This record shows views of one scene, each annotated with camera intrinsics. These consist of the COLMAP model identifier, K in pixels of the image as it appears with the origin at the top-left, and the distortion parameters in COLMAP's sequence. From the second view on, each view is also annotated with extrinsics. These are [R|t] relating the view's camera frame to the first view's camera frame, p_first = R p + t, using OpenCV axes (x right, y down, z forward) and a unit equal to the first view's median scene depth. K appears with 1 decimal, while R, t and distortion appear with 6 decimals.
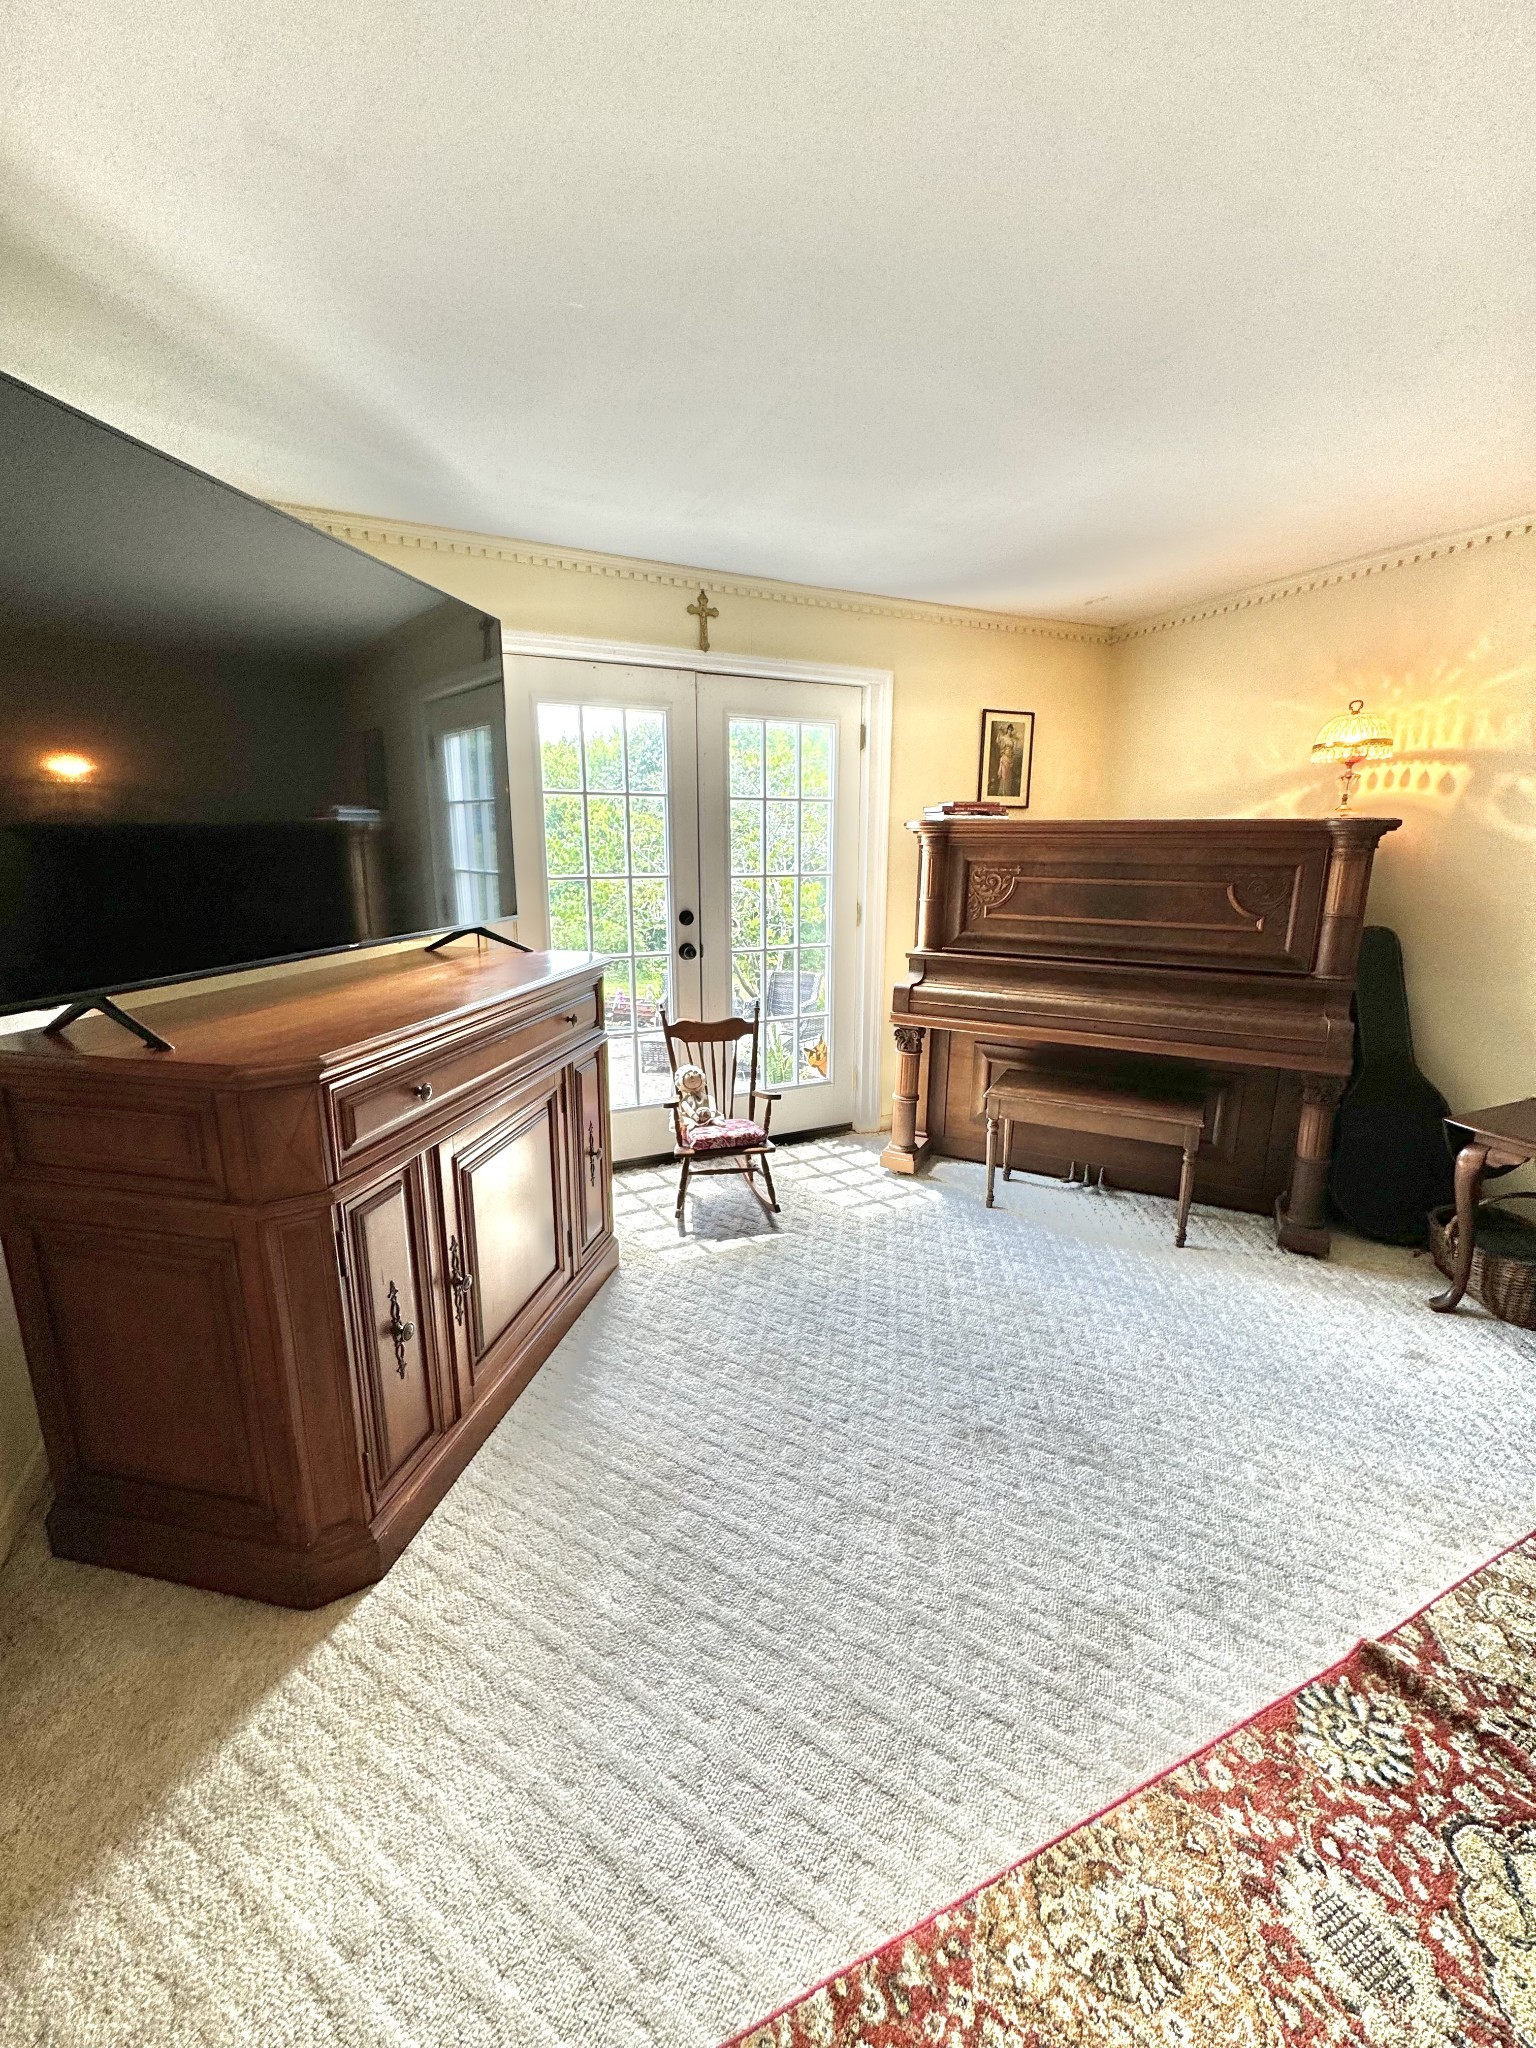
lens RADIAL K [[823.9, 0, 764.5], [0, 823.9, 1023.1], [0, 0, 1]] dist [-0.003242, -0.000056]
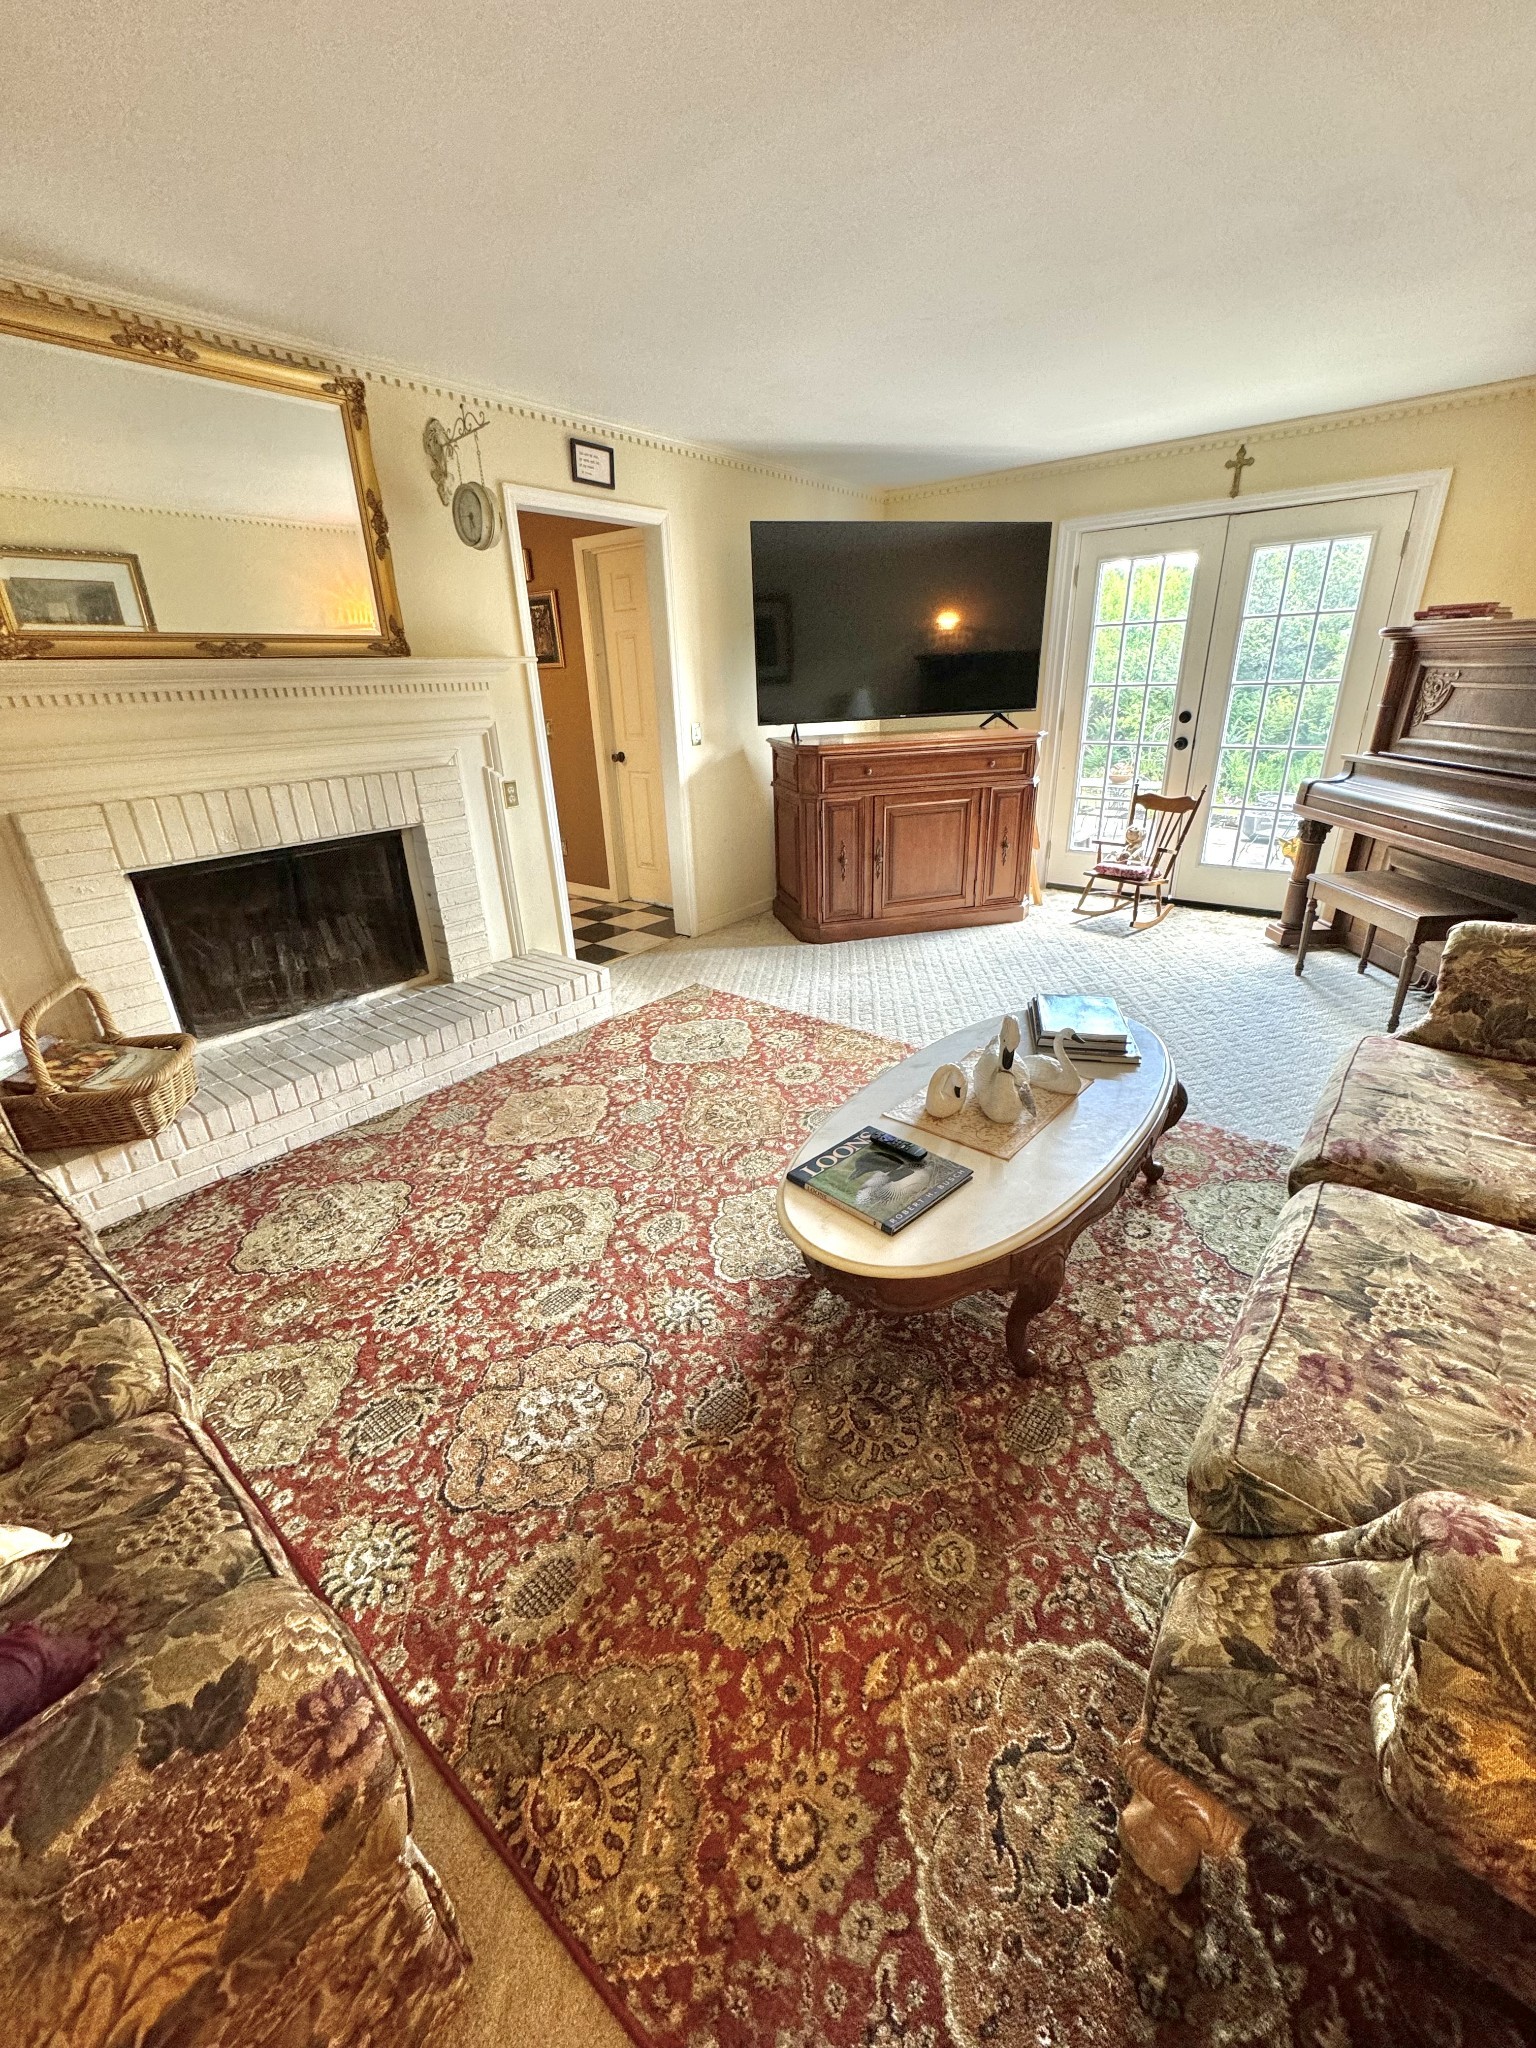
lens RADIAL K [[823.9, 0, 768.4], [0, 823.9, 1023.1], [0, 0, 1]] dist [-0.003242, -0.000056]
pose [[0.452762, 0.335083, -0.826272, 0.891189], [-0.157772, 0.942182, 0.295636, 0.053748], [0.877562, -0.003490, 0.479451, -0.243162]]
